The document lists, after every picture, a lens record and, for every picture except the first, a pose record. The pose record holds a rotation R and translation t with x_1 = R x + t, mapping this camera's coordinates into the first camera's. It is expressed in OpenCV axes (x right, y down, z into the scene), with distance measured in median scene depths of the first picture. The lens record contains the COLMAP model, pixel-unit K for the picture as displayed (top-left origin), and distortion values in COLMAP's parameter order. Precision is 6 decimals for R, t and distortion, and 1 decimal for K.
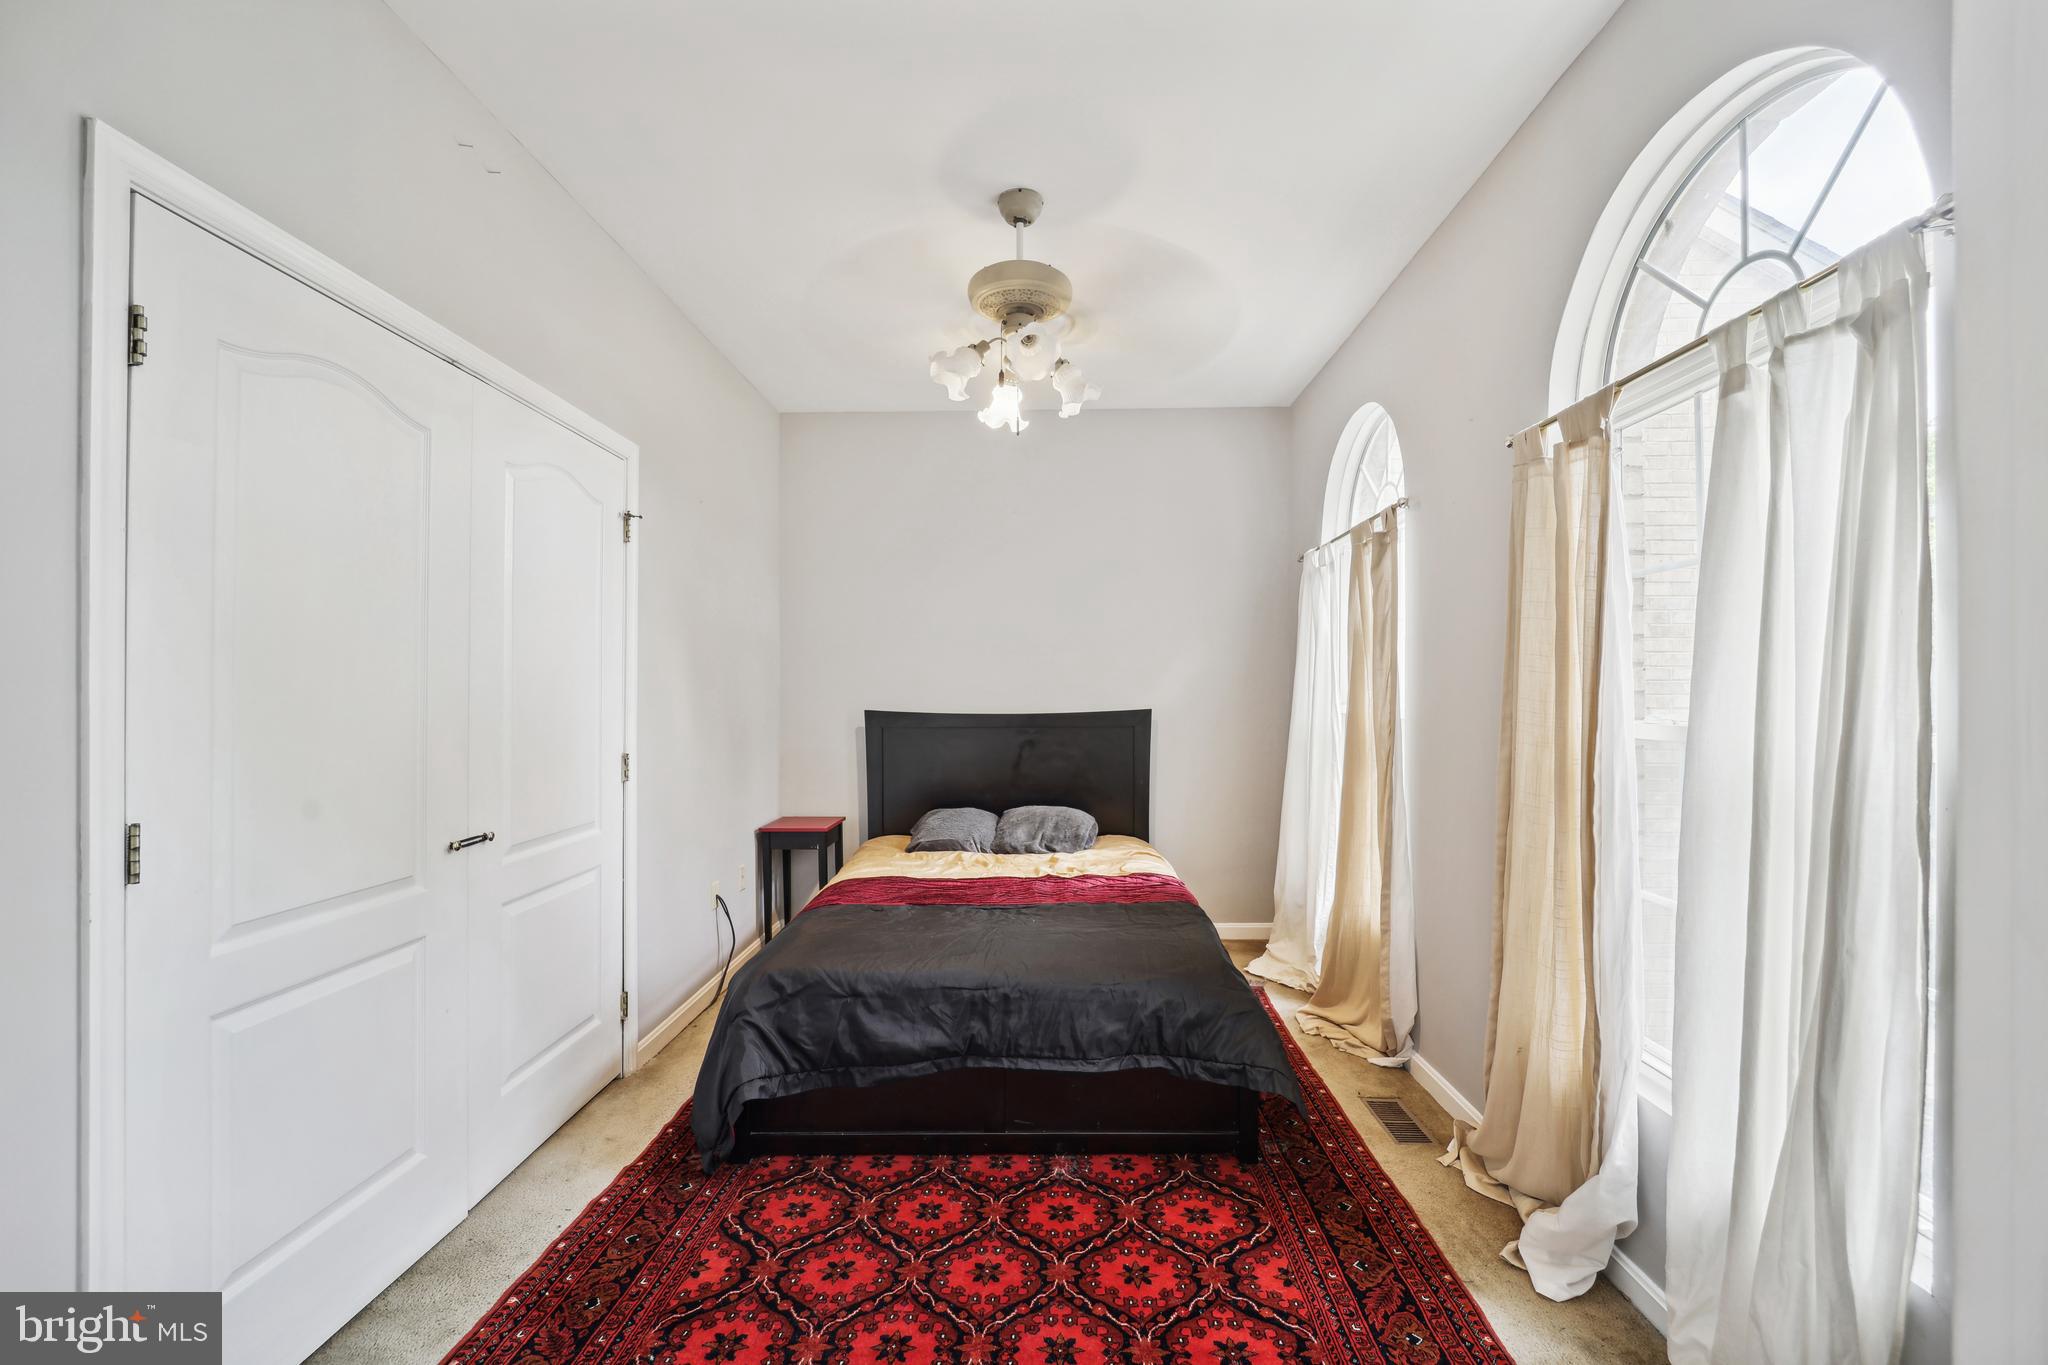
lens RADIAL K [[839.9, 0, 1022.8], [0, 839.9, 687.9], [0, 0, 1]] dist [-0.011498, -0.000078]
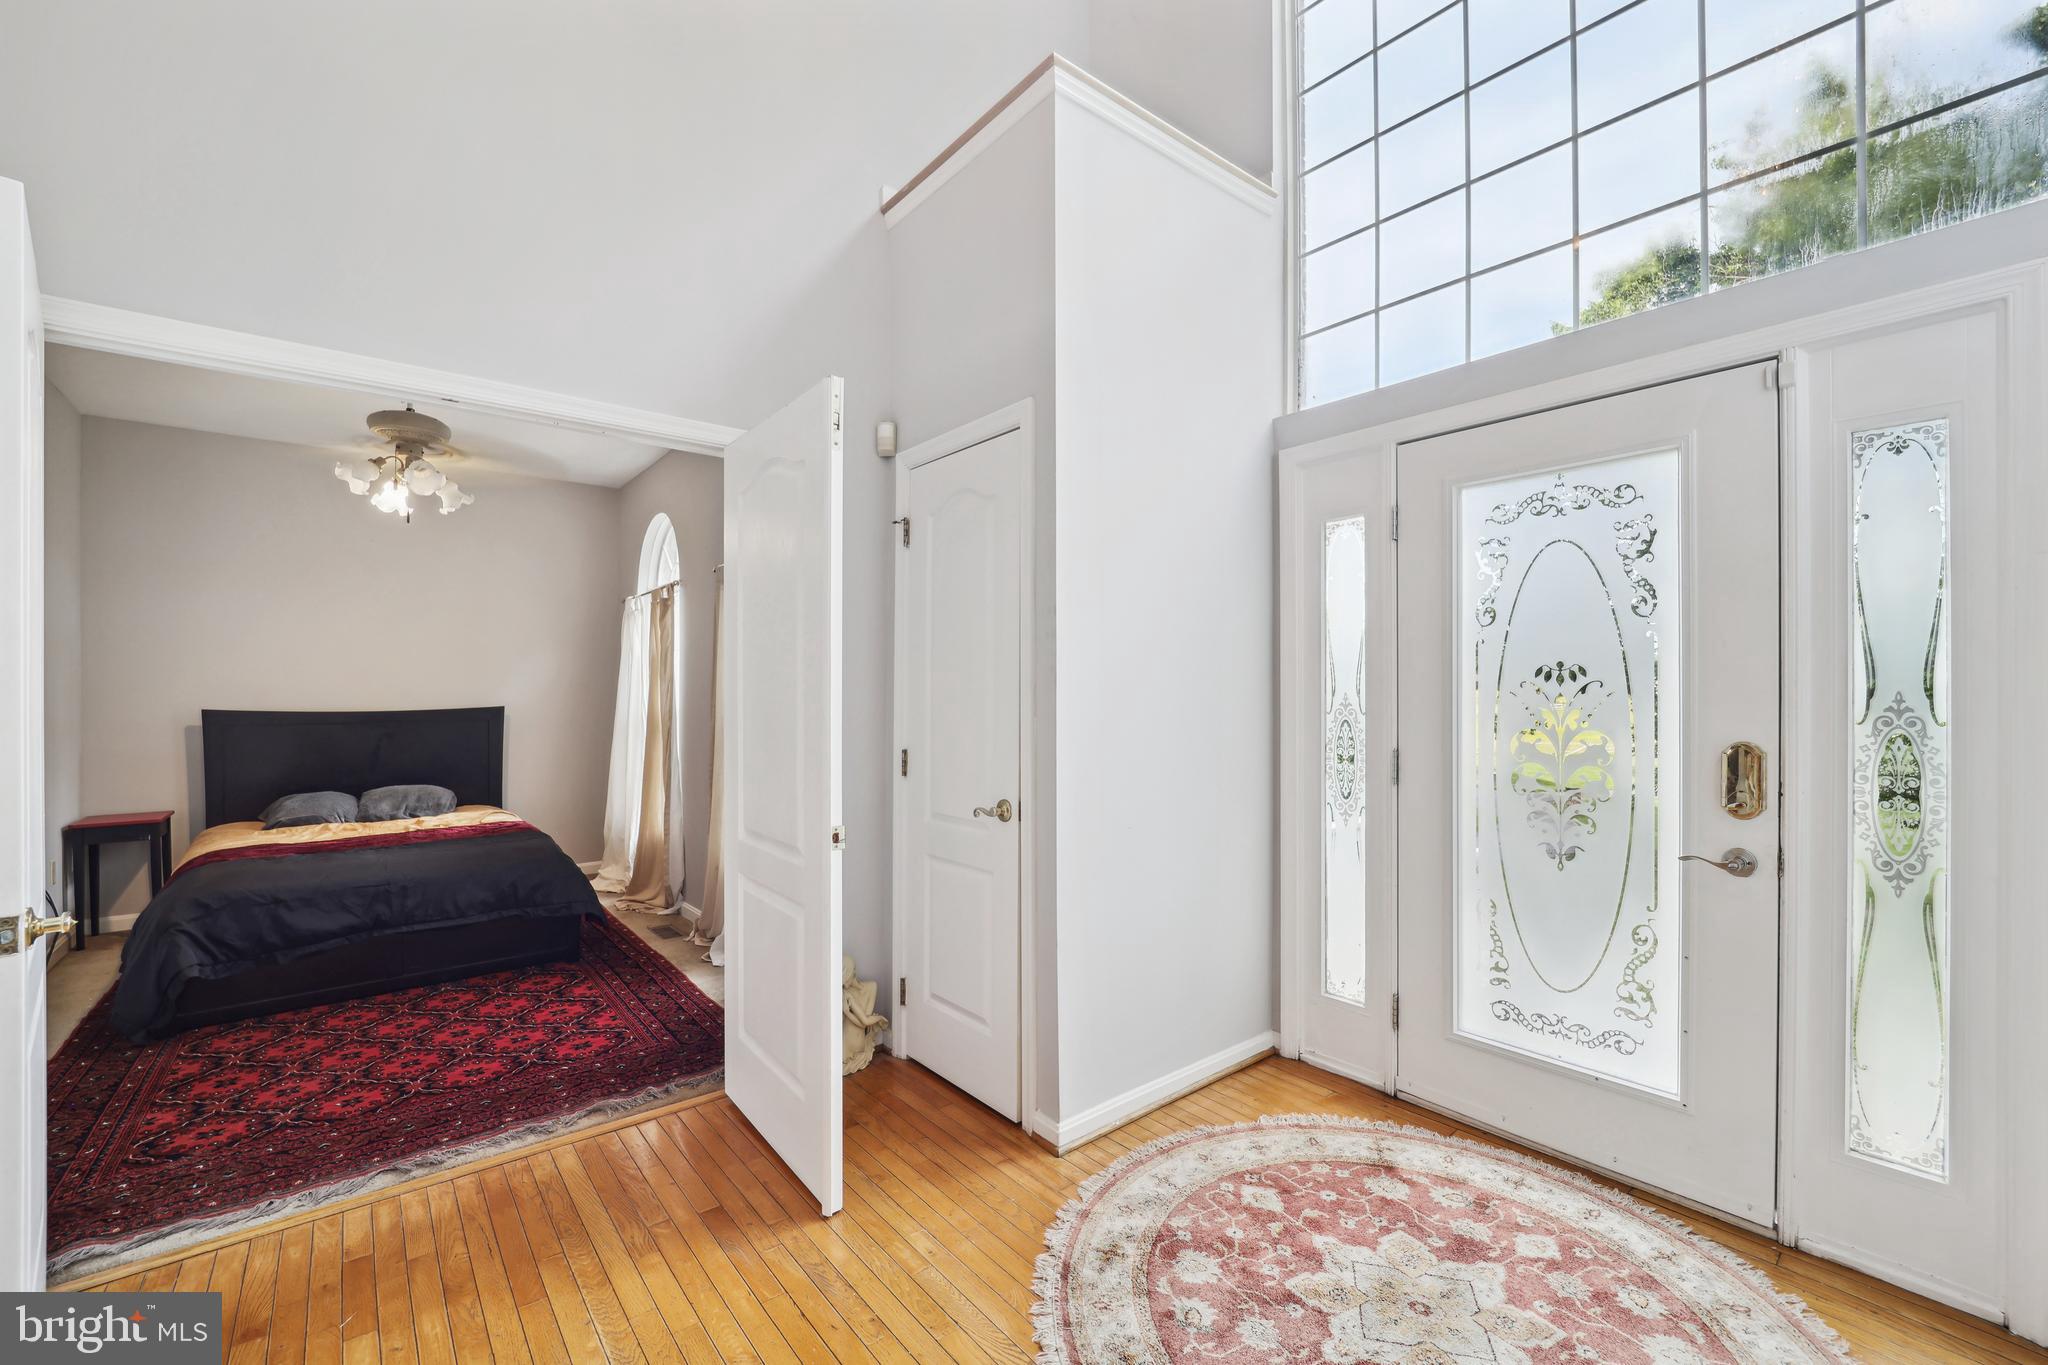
lens RADIAL K [[839.9, 0, 1022.8], [0, 839.9, 687.9], [0, 0, 1]] dist [-0.011498, -0.000078]
pose [[0.753173, 0.002333, 0.657818, -0.148478], [-0.003224, 0.999995, 0.000144, -0.008892], [-0.657814, -0.002230, 0.753177, -0.796841]]
